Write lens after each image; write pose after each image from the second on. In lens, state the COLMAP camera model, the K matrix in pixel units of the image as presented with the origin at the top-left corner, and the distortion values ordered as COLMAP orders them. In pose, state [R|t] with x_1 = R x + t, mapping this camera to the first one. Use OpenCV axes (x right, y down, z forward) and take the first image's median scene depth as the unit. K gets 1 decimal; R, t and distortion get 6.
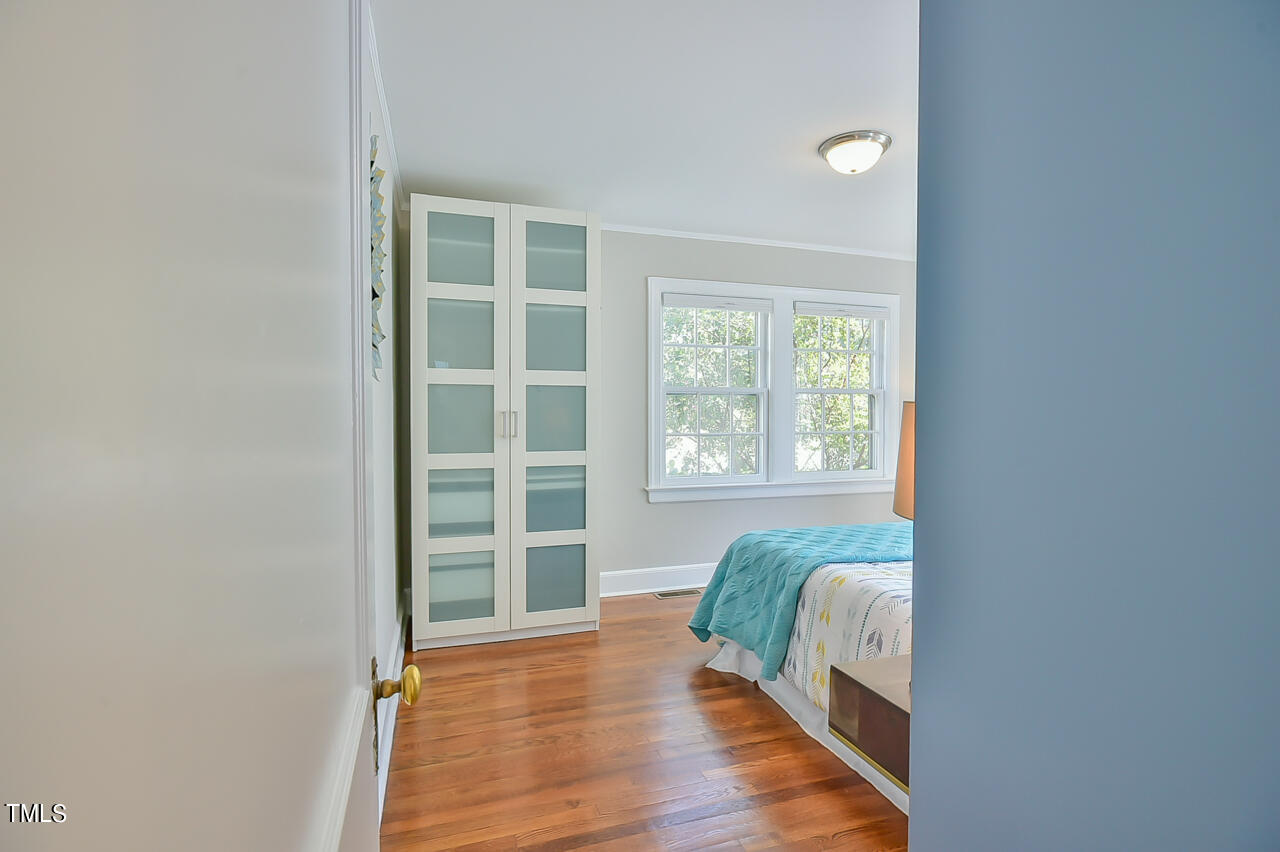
lens RADIAL K [[600.0, 0, 637.9], [0, 600.0, 425.7], [0, 0, 1]] dist [-0.016120, 0.000851]
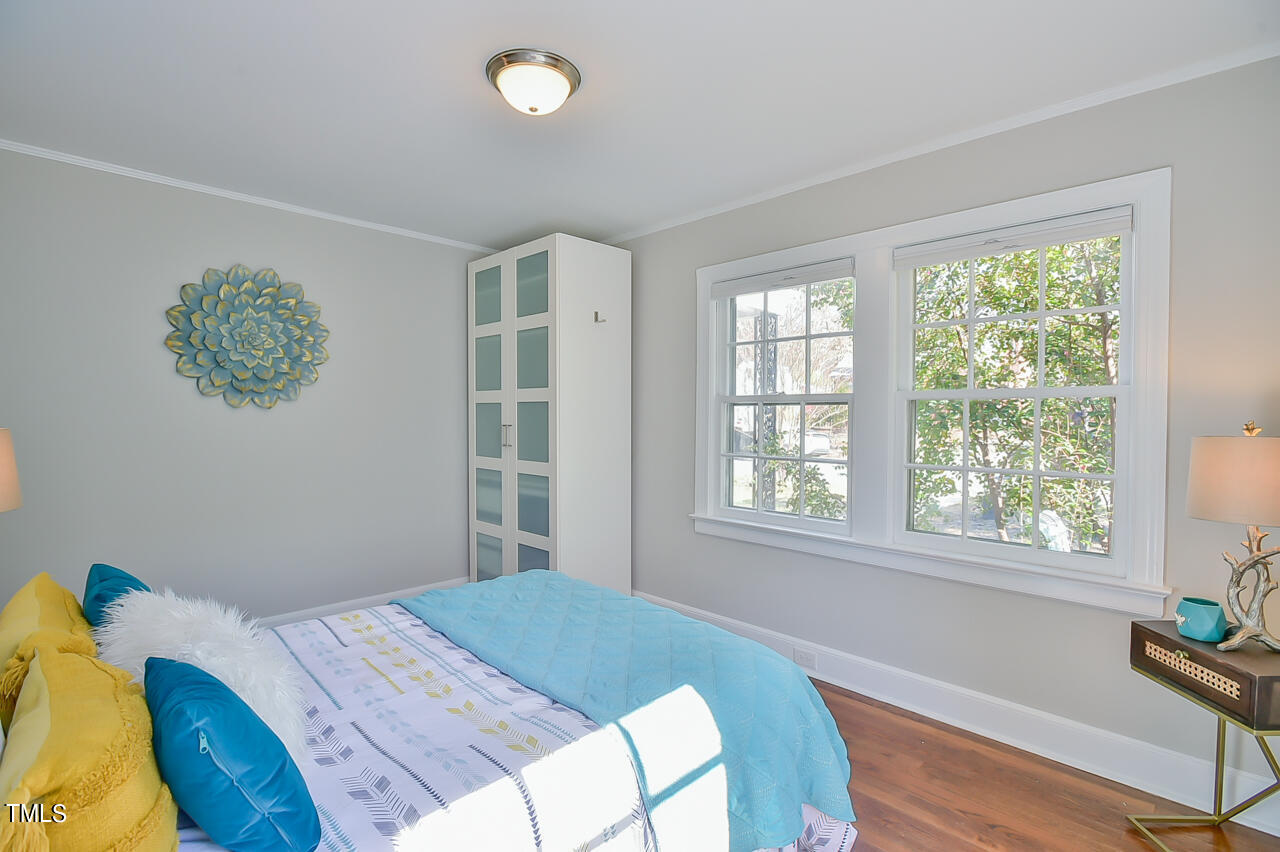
lens RADIAL K [[600.0, 0, 642.5], [0, 600.0, 422.3], [0, 0, 1]] dist [-0.016120, 0.000851]
pose [[0.443639, 0.012260, -0.896122, 0.961689], [-0.025148, 0.999683, 0.001227, -0.035676], [0.895853, 0.021992, 0.443806, 0.710433]]
